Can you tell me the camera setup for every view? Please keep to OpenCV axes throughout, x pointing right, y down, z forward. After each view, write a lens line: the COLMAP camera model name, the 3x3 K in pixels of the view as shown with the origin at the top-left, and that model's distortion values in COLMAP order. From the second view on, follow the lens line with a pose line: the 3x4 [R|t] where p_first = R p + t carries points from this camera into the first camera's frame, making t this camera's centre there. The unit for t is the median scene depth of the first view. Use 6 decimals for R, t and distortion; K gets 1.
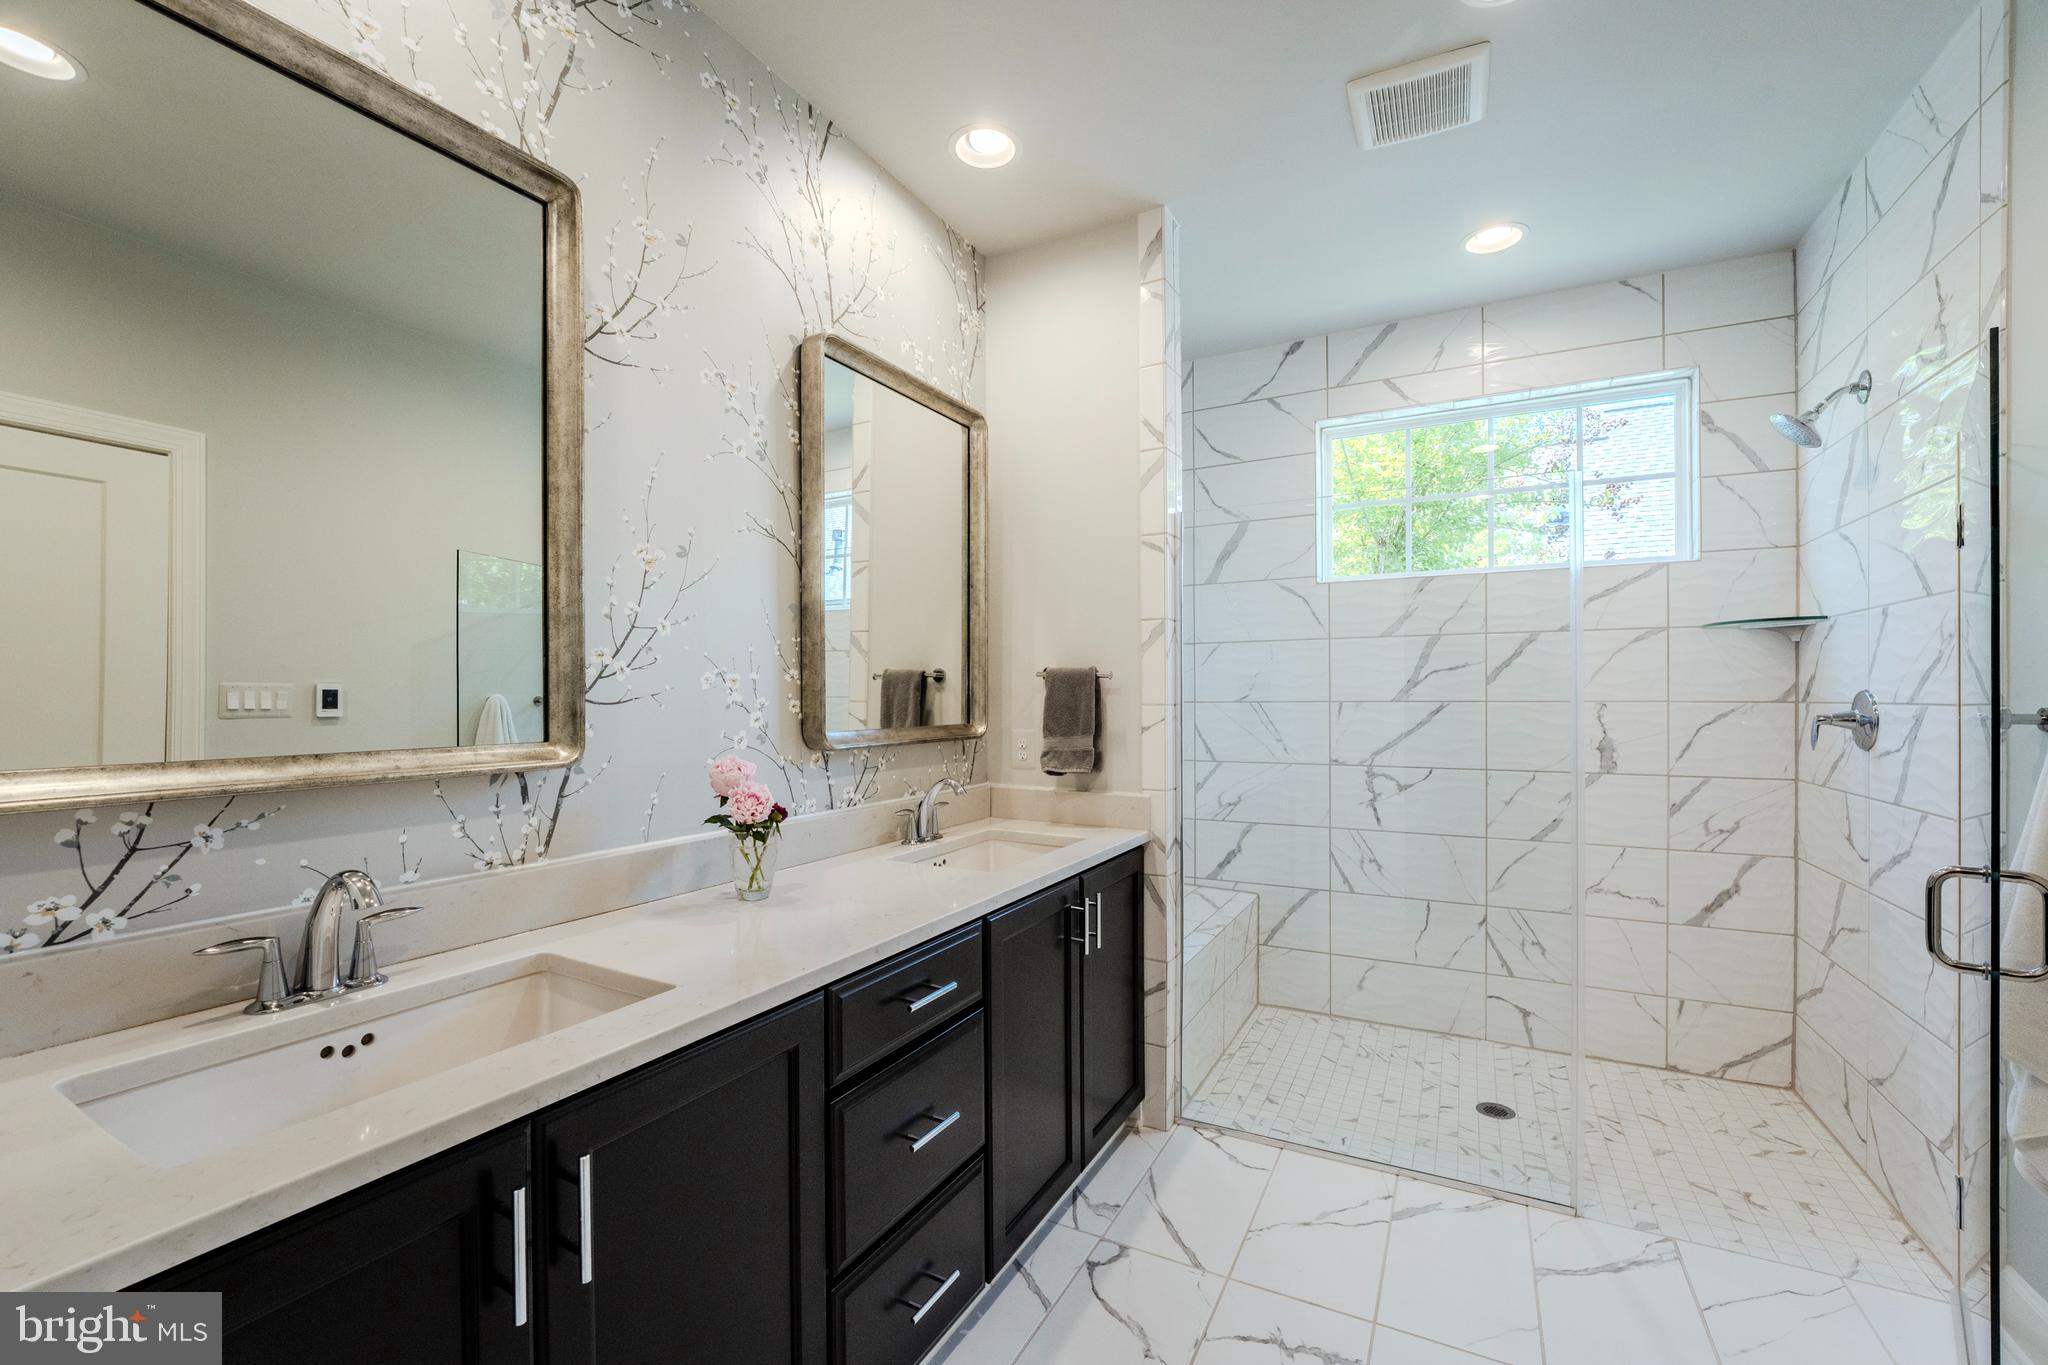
lens RADIAL K [[839.1, 0, 1020.4], [0, 839.1, 694.8], [0, 0, 1]] dist [-0.021514, 0.001323]
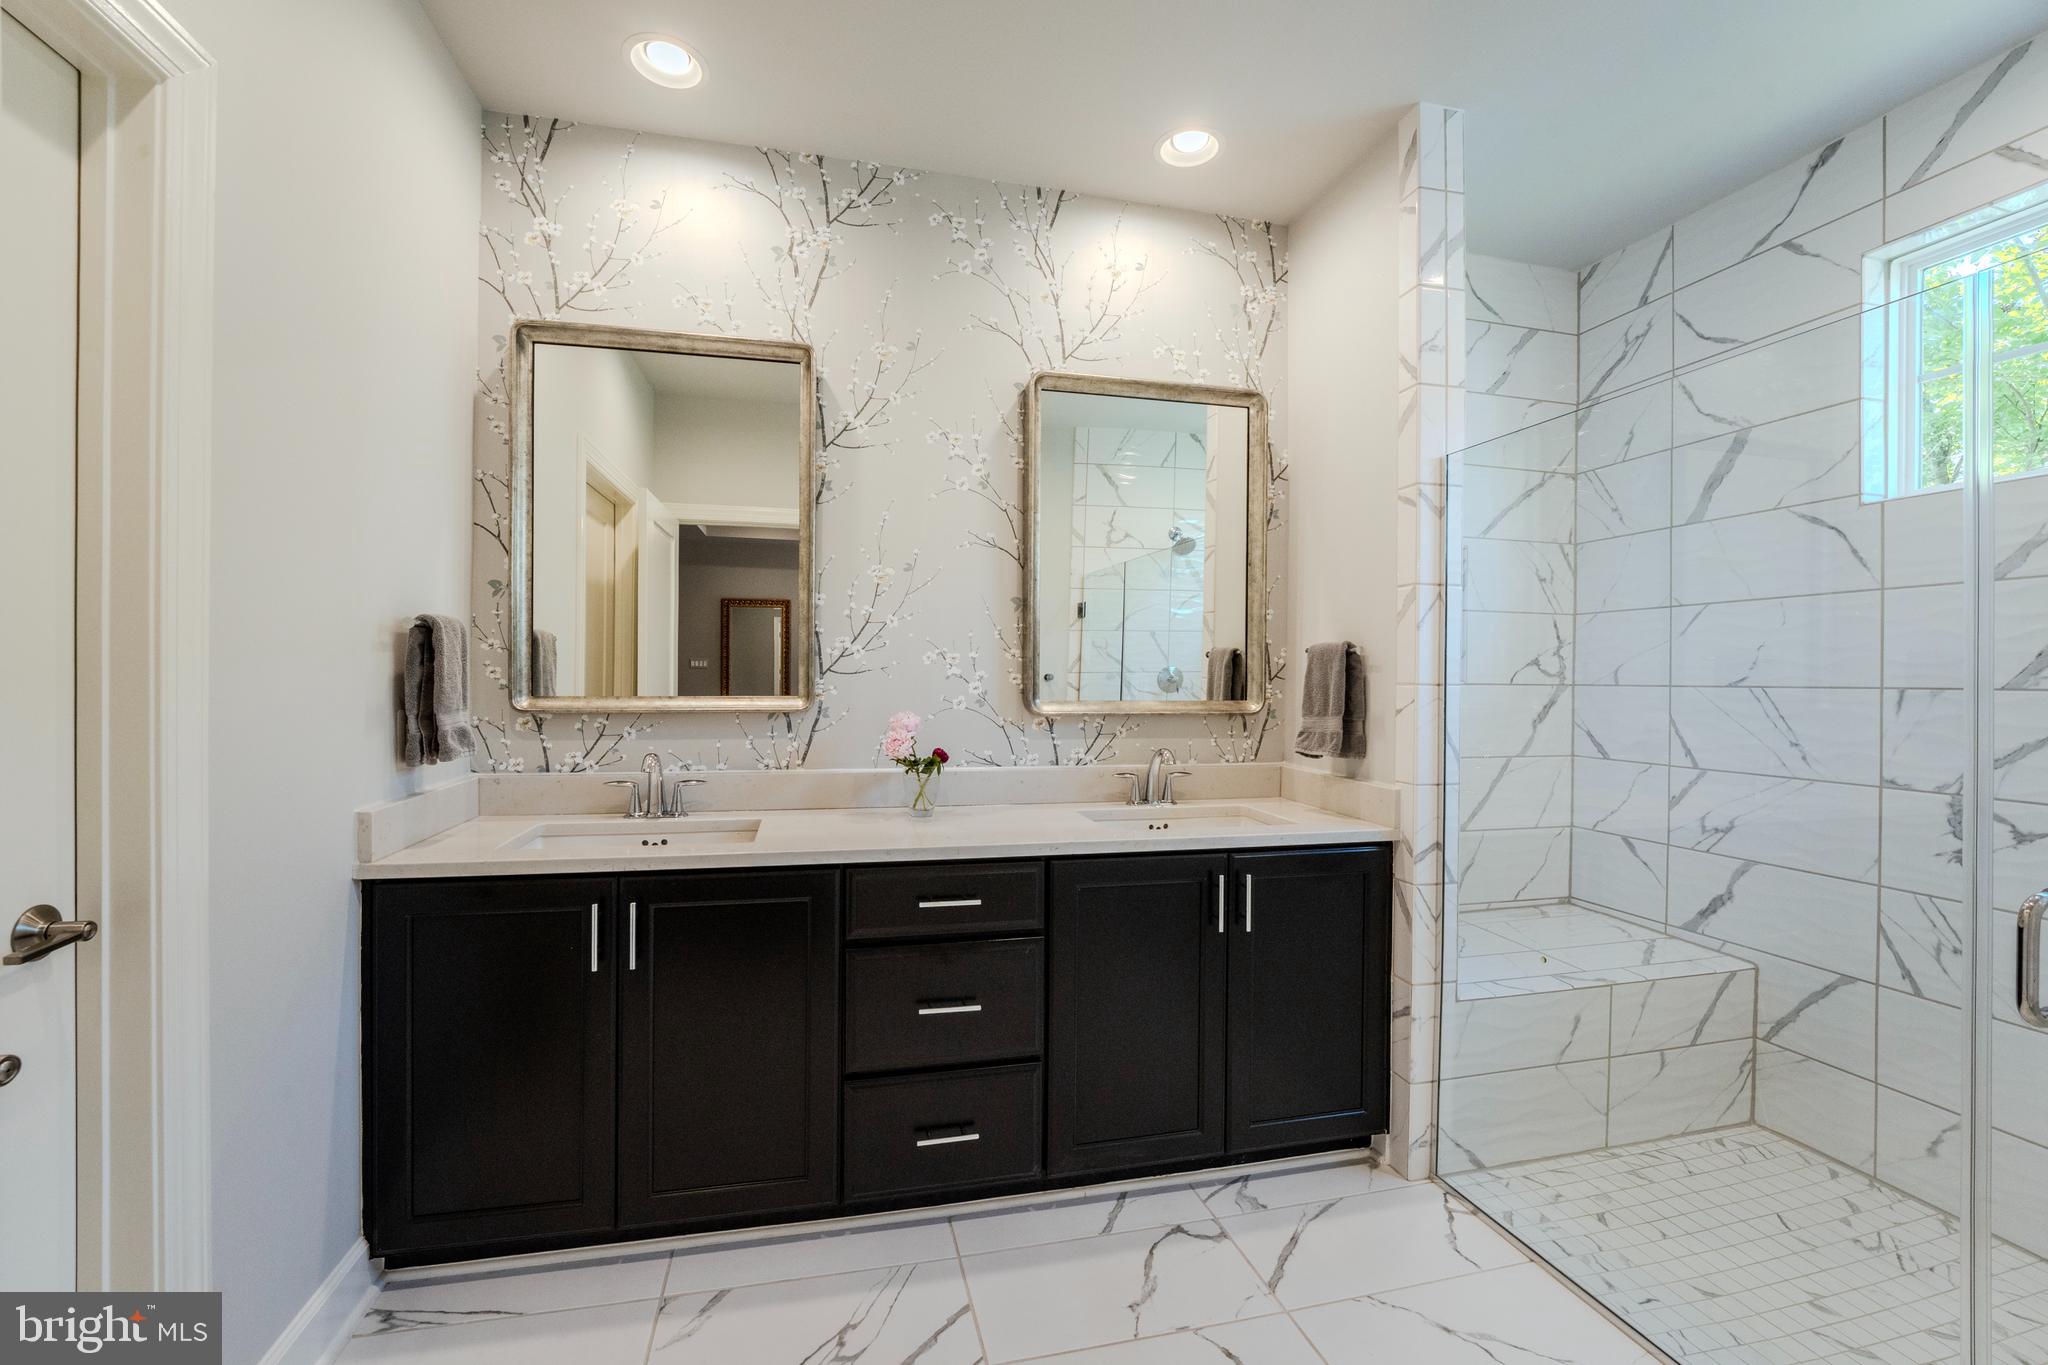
lens RADIAL K [[839.1, 0, 1021.8], [0, 839.1, 677.8], [0, 0, 1]] dist [-0.021514, 0.001323]
pose [[0.673366, 0.010119, -0.739240, 0.537481], [-0.010007, 0.999939, 0.004573, 0.005392], [0.739242, 0.004318, 0.673426, 0.129460]]
